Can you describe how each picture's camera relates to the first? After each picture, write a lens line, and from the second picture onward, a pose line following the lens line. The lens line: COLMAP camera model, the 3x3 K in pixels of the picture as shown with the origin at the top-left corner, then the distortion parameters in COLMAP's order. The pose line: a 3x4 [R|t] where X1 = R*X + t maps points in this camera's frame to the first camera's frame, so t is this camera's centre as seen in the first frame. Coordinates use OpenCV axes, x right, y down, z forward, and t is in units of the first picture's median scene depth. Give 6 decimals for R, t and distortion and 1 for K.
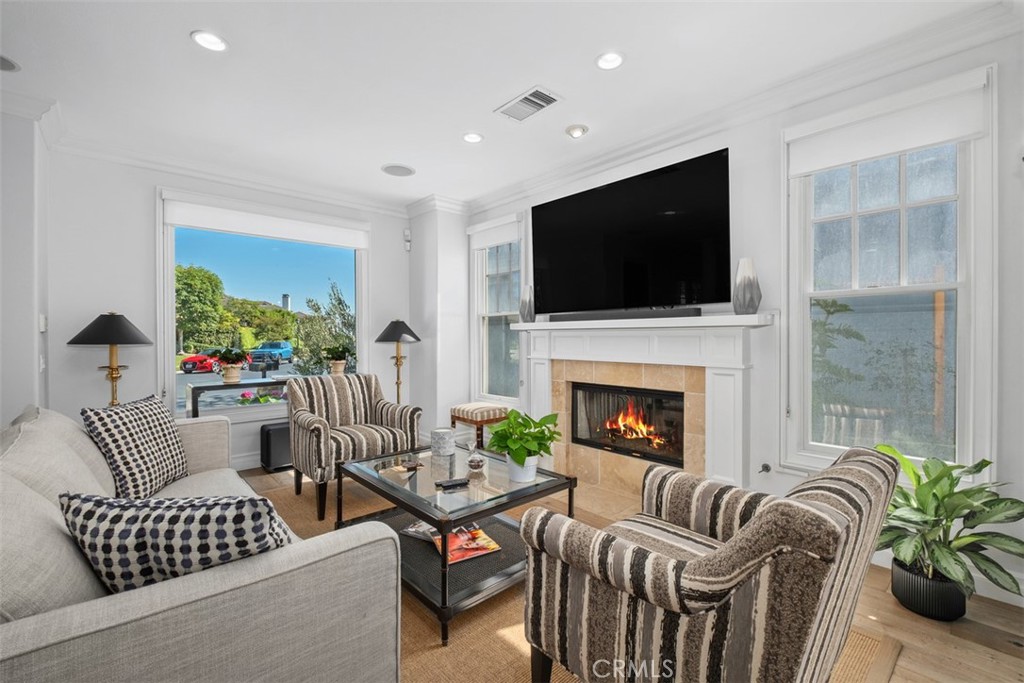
lens RADIAL K [[438.8, 0, 512.0], [0, 438.8, 341.5], [0, 0, 1]] dist [0.000484, -0.000515]
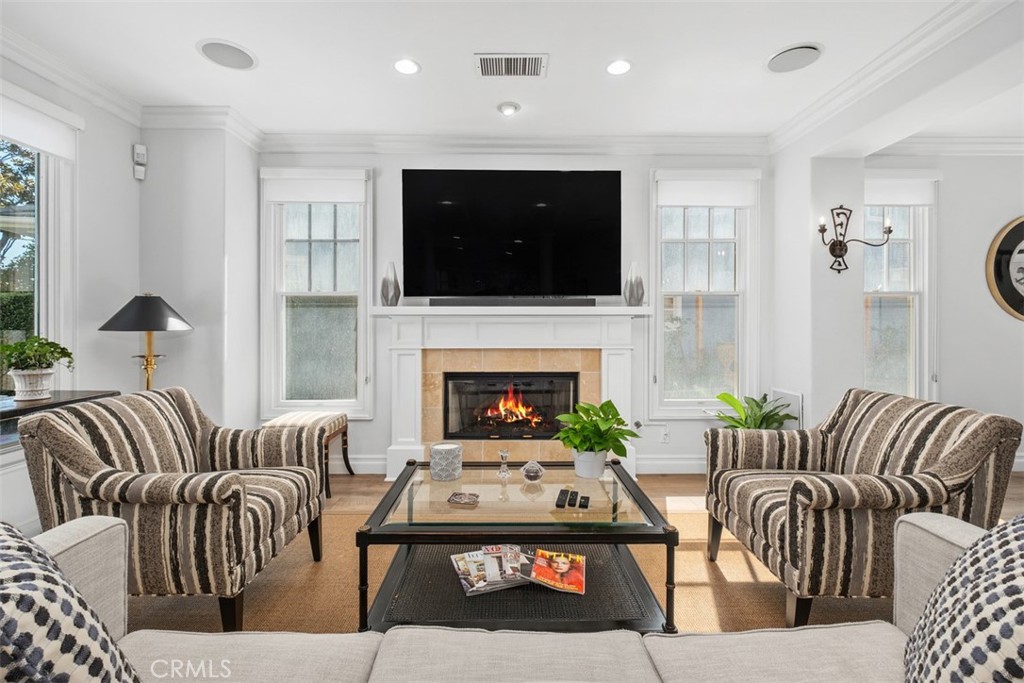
lens RADIAL K [[441.4, 0, 510.0], [0, 441.4, 324.8], [0, 0, 1]] dist [-0.006491, -0.000883]
pose [[0.666845, -0.001476, 0.745195, -0.516565], [0.005951, 0.999977, -0.003345, -0.003490], [-0.745173, 0.006665, 0.666838, 0.323398]]
